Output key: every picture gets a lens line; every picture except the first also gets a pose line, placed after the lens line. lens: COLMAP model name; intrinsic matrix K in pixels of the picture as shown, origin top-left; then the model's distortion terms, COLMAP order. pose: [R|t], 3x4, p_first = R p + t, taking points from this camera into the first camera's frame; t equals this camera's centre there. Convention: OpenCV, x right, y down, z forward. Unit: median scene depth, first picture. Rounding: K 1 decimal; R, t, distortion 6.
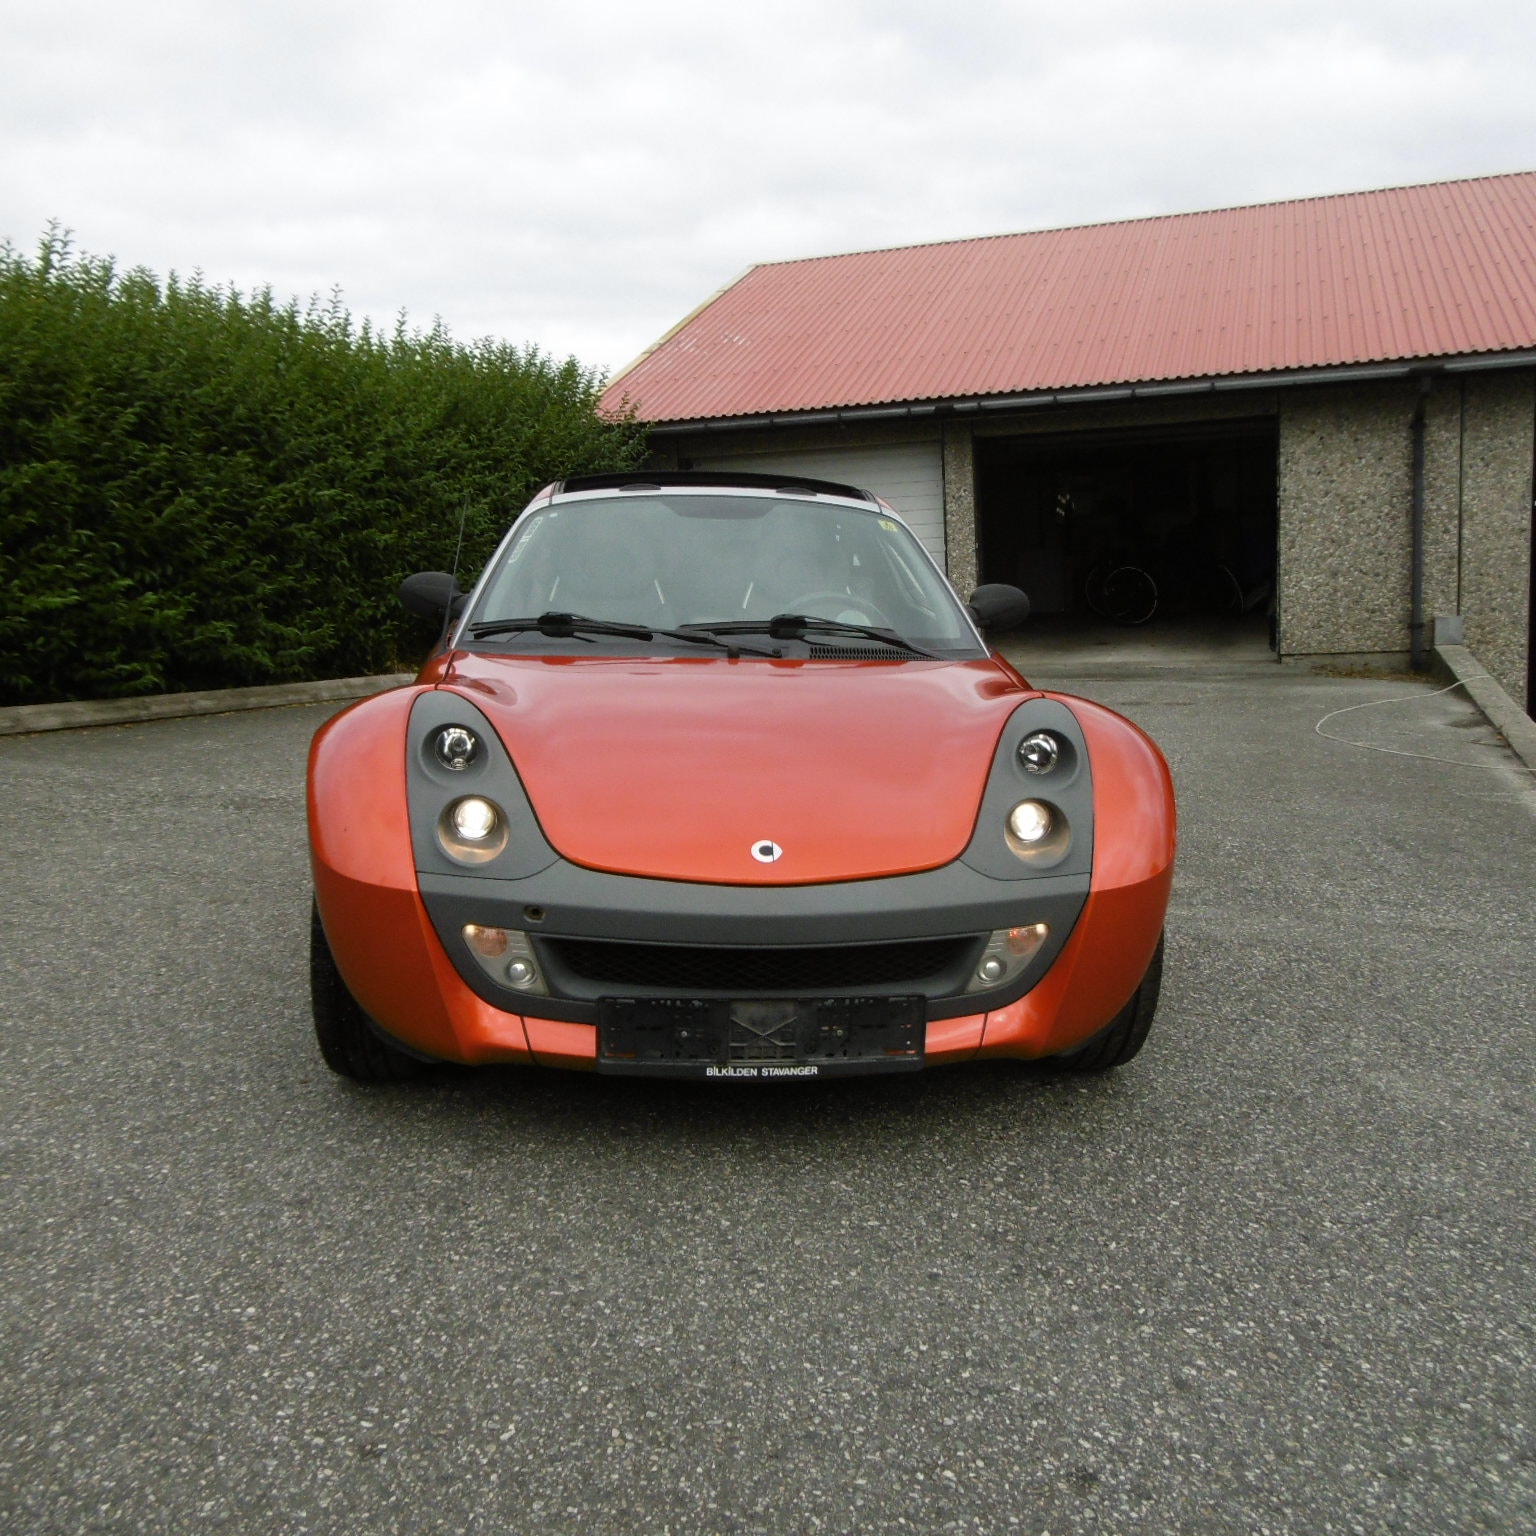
lens RADIAL K [[1426.0, 0, 792.5], [0, 1426.0, 773.6], [0, 0, 1]] dist [-0.023168, 0.020699]
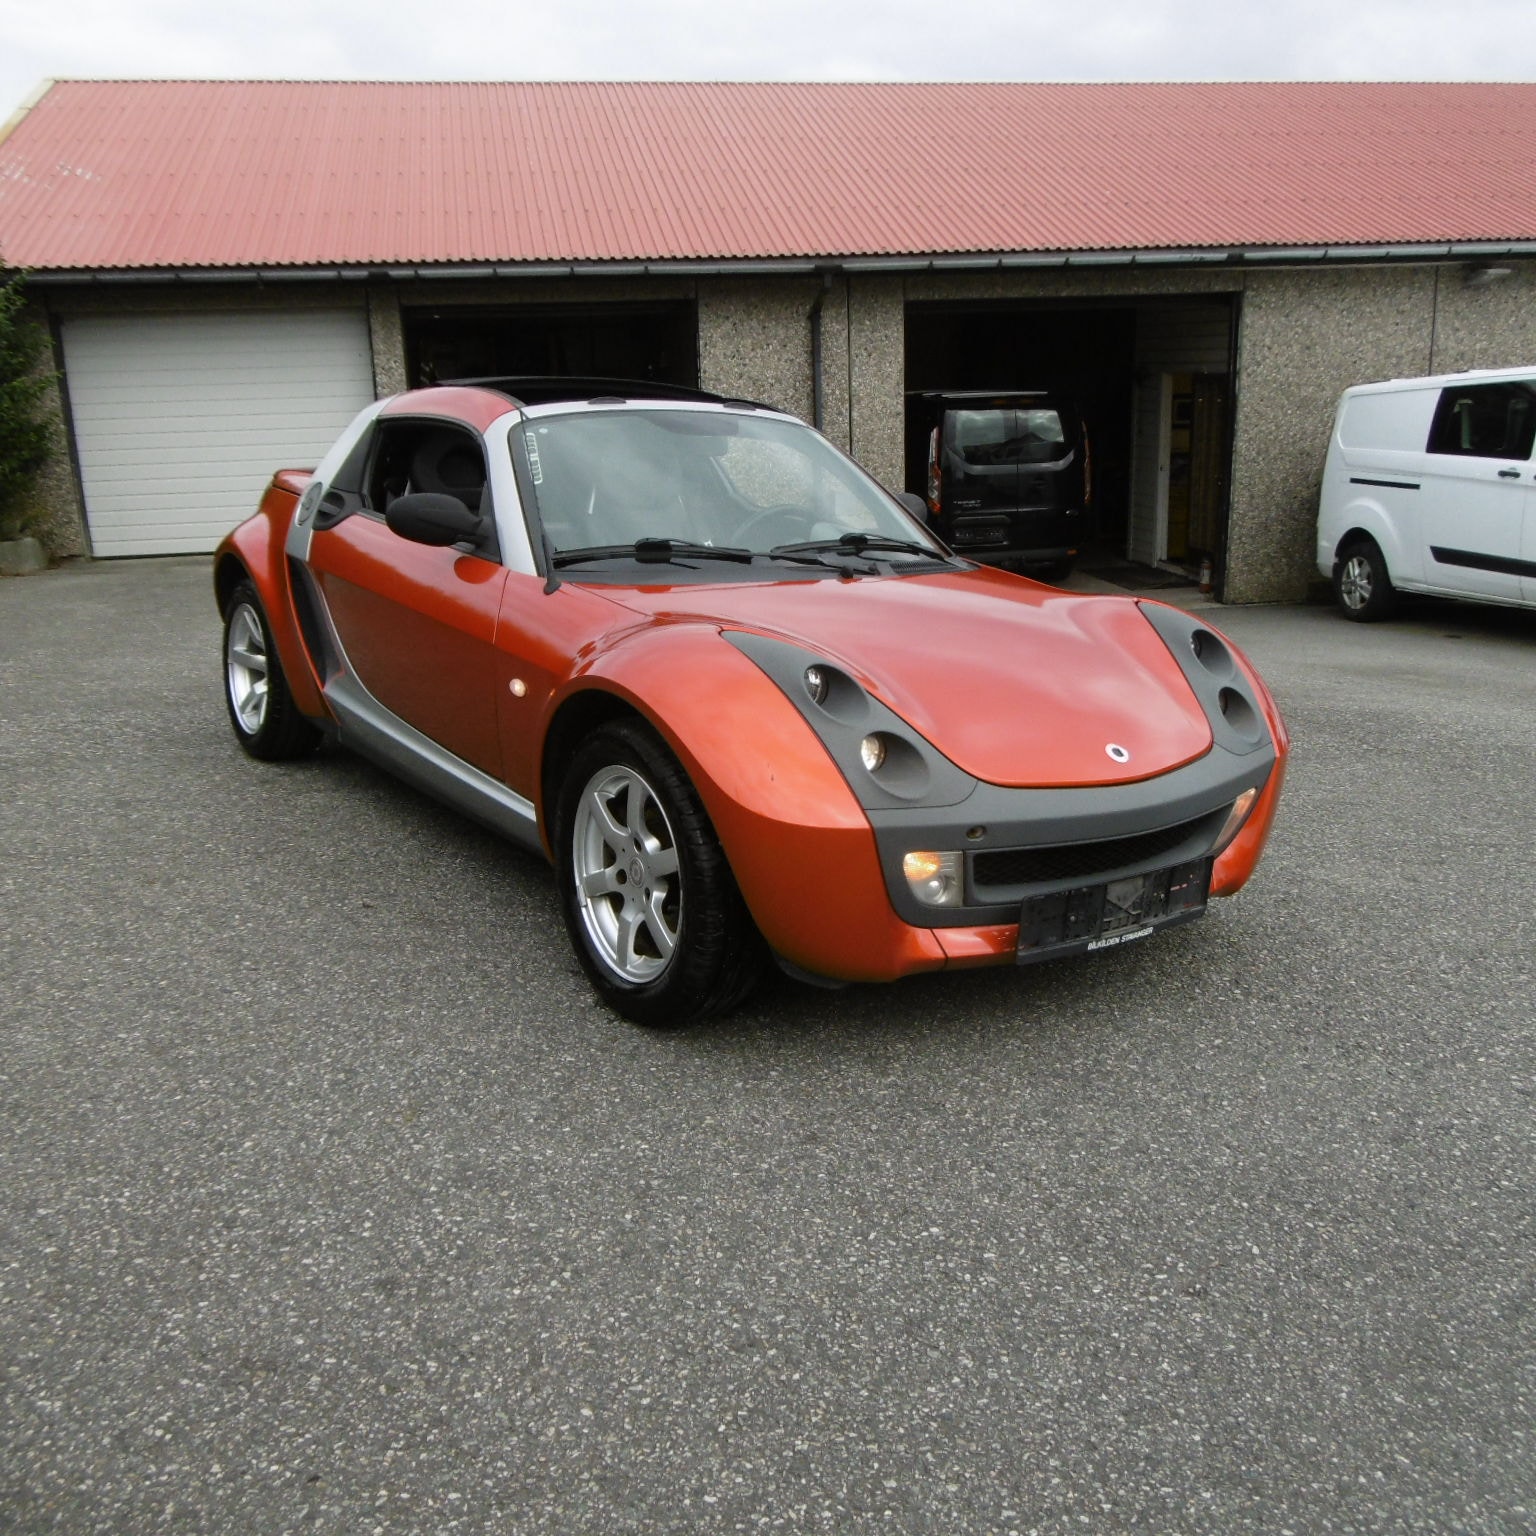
lens RADIAL K [[1418.9, 0, 768.0], [0, 1418.9, 768.0], [0, 0, 1]] dist [-0.001487, -0.017646]
pose [[0.860630, -0.110203, 0.497163, -0.538787], [0.062991, 0.991843, 0.110814, -0.052013], [-0.505320, -0.064053, 0.860552, 0.089024]]
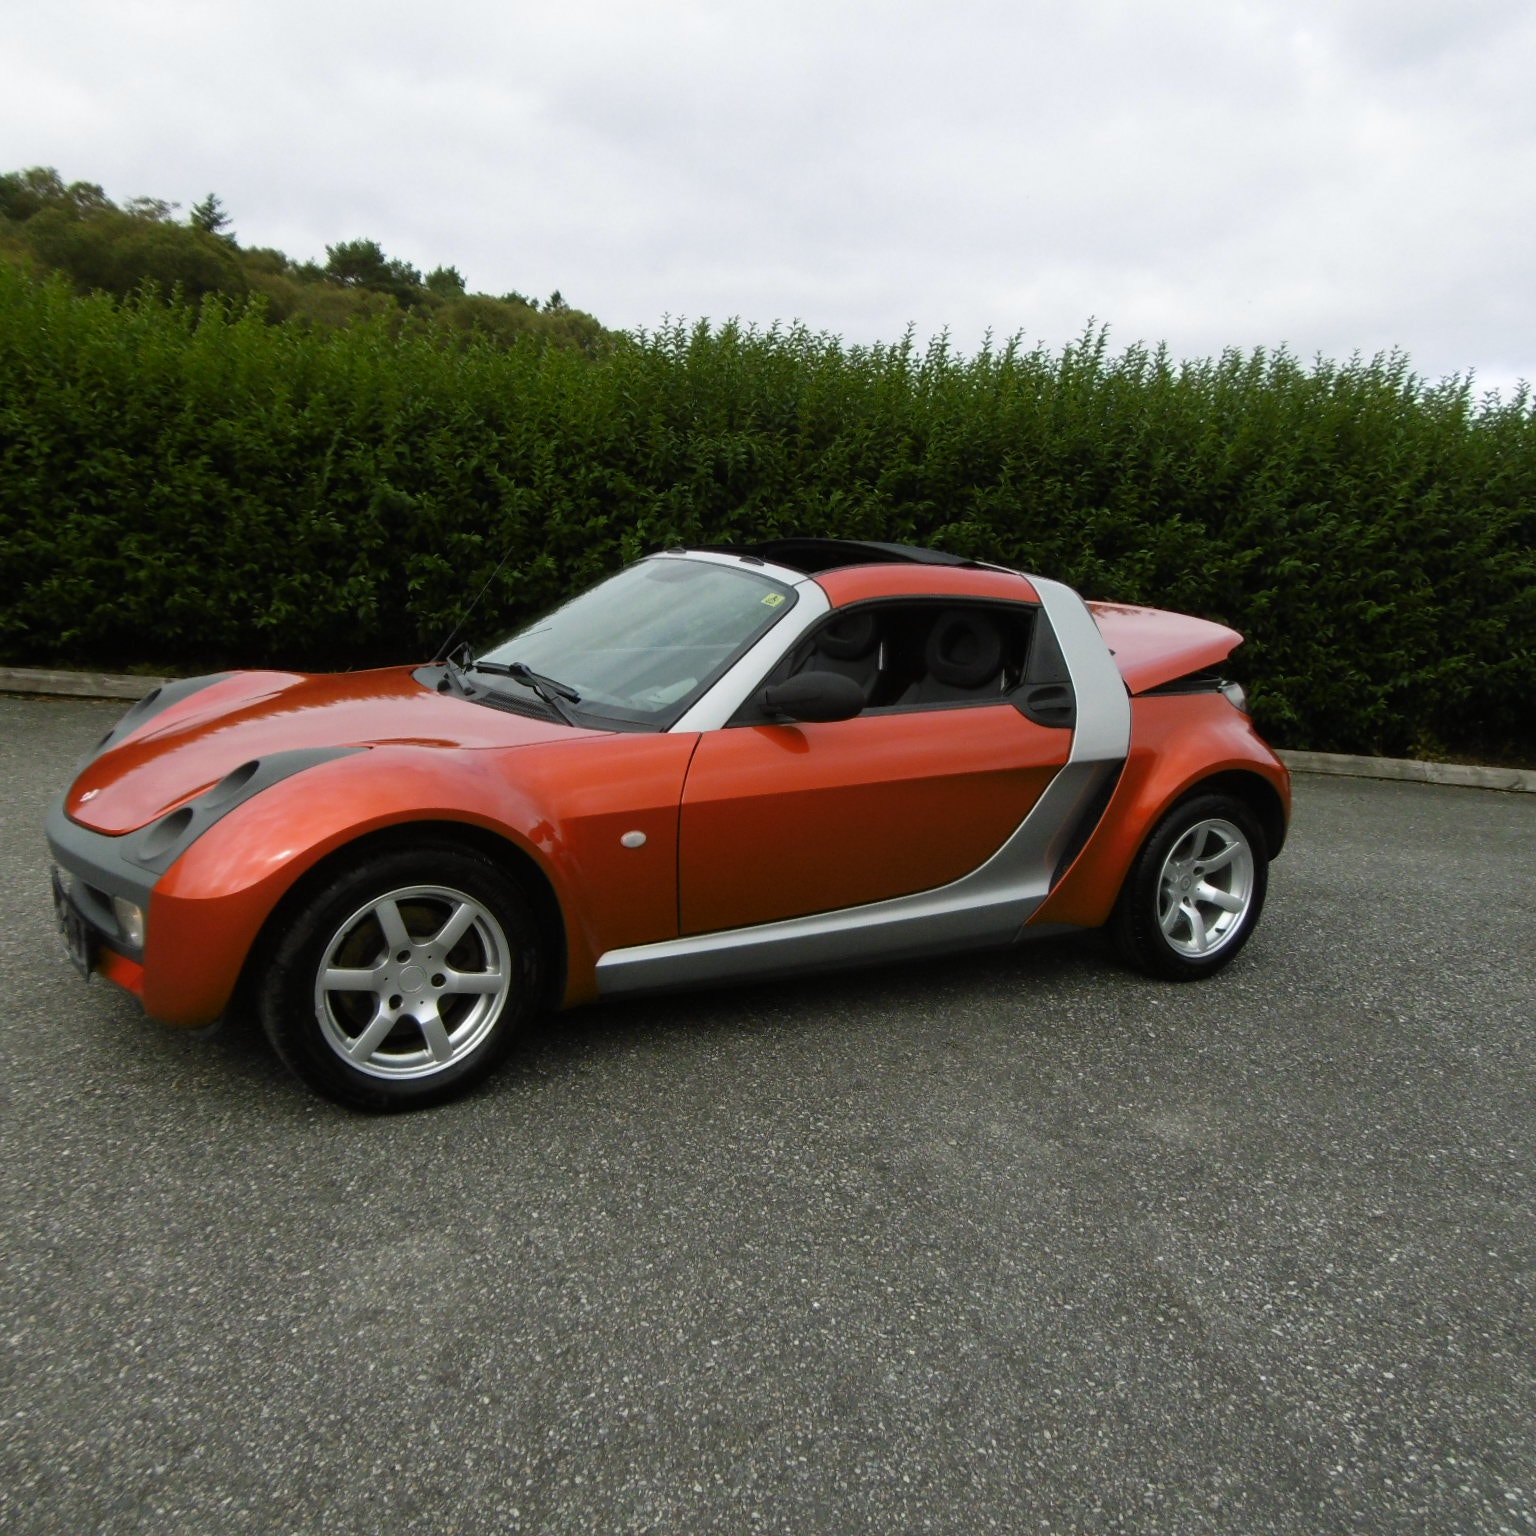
lens RADIAL K [[1441.4, 0, 764.4], [0, 1441.4, 795.2], [0, 0, 1]] dist [-0.010785, -0.008340]
pose [[0.460159, 0.184864, -0.868377, 0.964076], [-0.214971, 0.972178, 0.093047, -0.141369], [0.861418, 0.143860, 0.487097, 0.555848]]
